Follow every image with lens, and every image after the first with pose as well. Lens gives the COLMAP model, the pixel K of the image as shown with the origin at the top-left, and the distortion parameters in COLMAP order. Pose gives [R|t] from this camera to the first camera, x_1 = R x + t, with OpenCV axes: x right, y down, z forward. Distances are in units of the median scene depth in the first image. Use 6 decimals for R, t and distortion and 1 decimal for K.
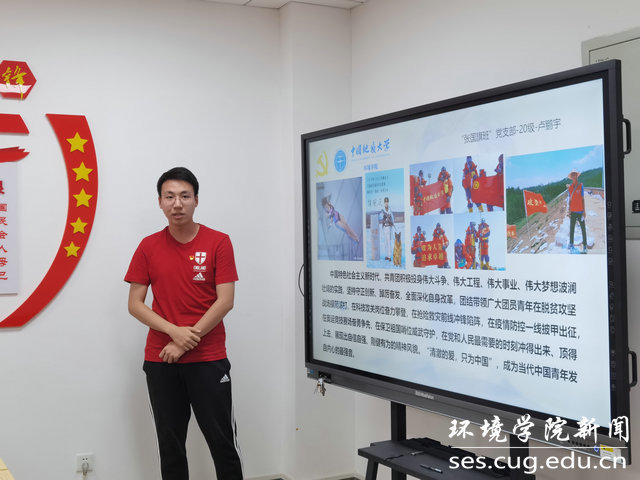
lens RADIAL K [[861.1, 0, 320.0], [0, 861.1, 240.0], [0, 0, 1]] dist [0.066665, -0.470258]
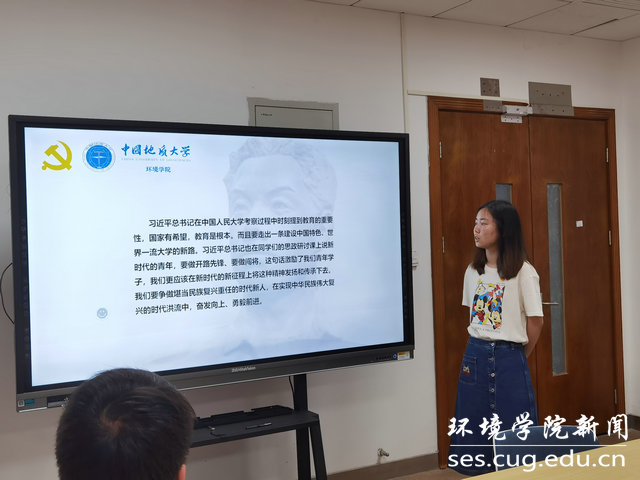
lens RADIAL K [[774.4, 0, 320.0], [0, 774.4, 240.0], [0, 0, 1]] dist [-0.014218, 0.008863]
pose [[-0.027141, 0.004120, 0.999623, -0.791815], [0.030459, 0.999531, -0.003292, 0.007535], [-0.999167, 0.030358, -0.027254, 0.766006]]
